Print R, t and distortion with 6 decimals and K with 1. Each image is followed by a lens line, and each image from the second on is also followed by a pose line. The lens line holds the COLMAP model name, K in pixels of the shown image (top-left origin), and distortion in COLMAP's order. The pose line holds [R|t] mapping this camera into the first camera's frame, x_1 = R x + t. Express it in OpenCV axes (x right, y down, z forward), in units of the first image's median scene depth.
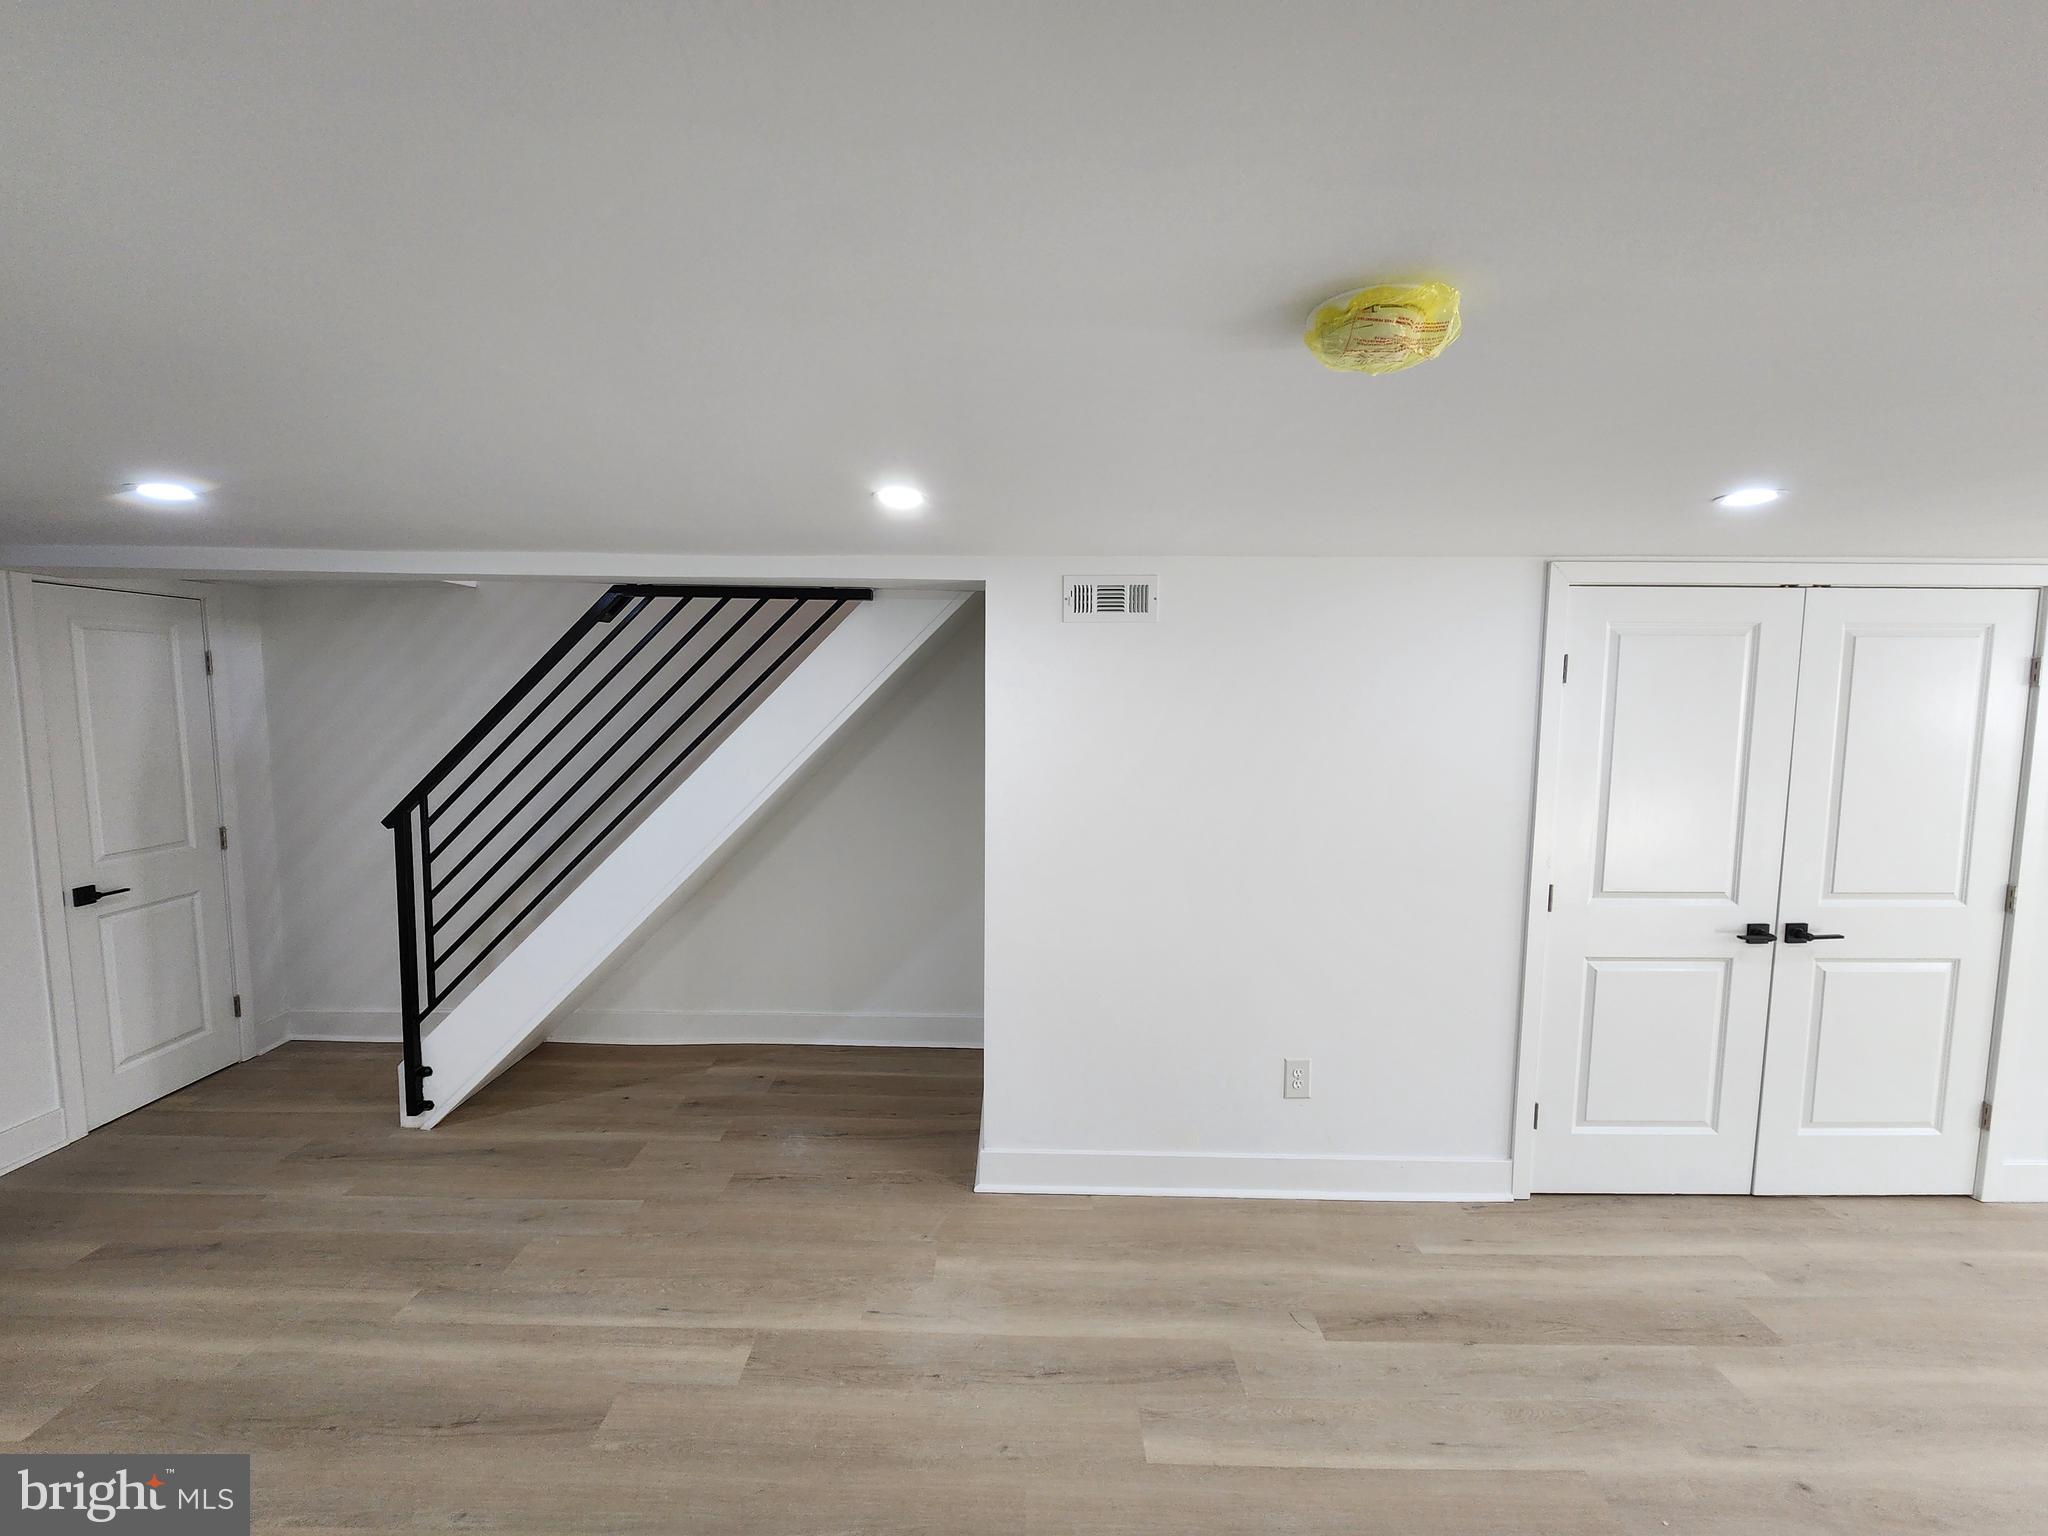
lens RADIAL K [[838.0, 0, 1012.9], [0, 838.0, 764.0], [0, 0, 1]] dist [-0.003409, 0.000512]
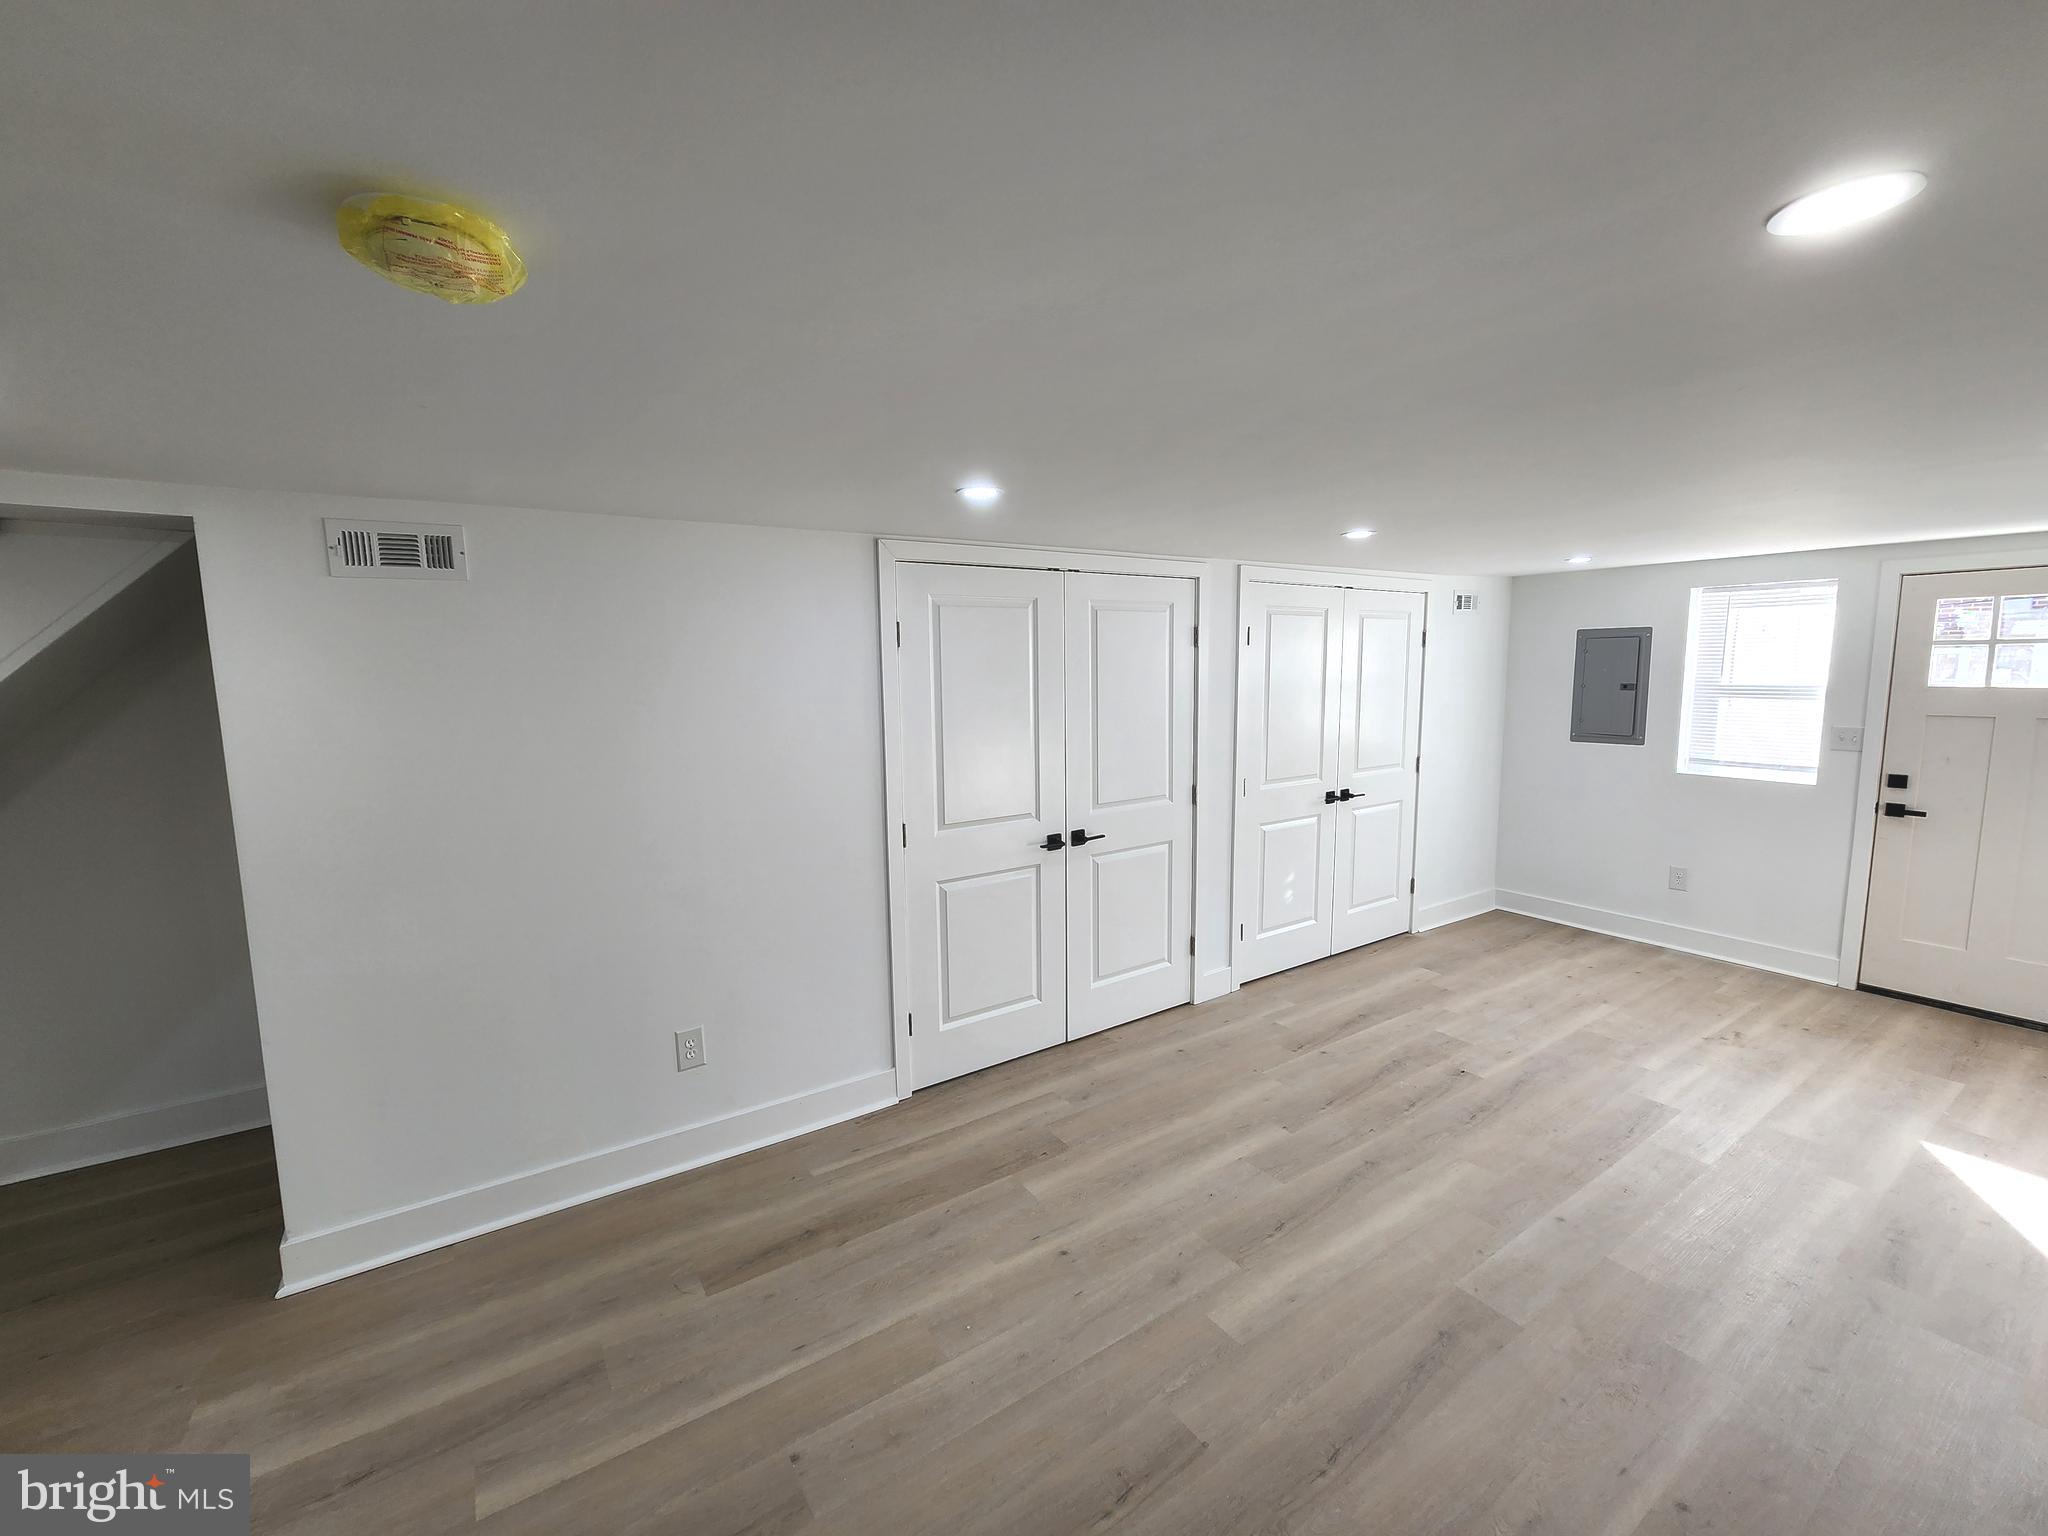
lens RADIAL K [[838.0, 0, 1014.2], [0, 838.0, 765.0], [0, 0, 1]] dist [-0.003409, 0.000512]
pose [[0.831388, -0.084412, 0.549243, 0.154650], [0.064919, 0.996381, 0.054863, 0.011306], [-0.551887, -0.009956, 0.833860, -0.041382]]
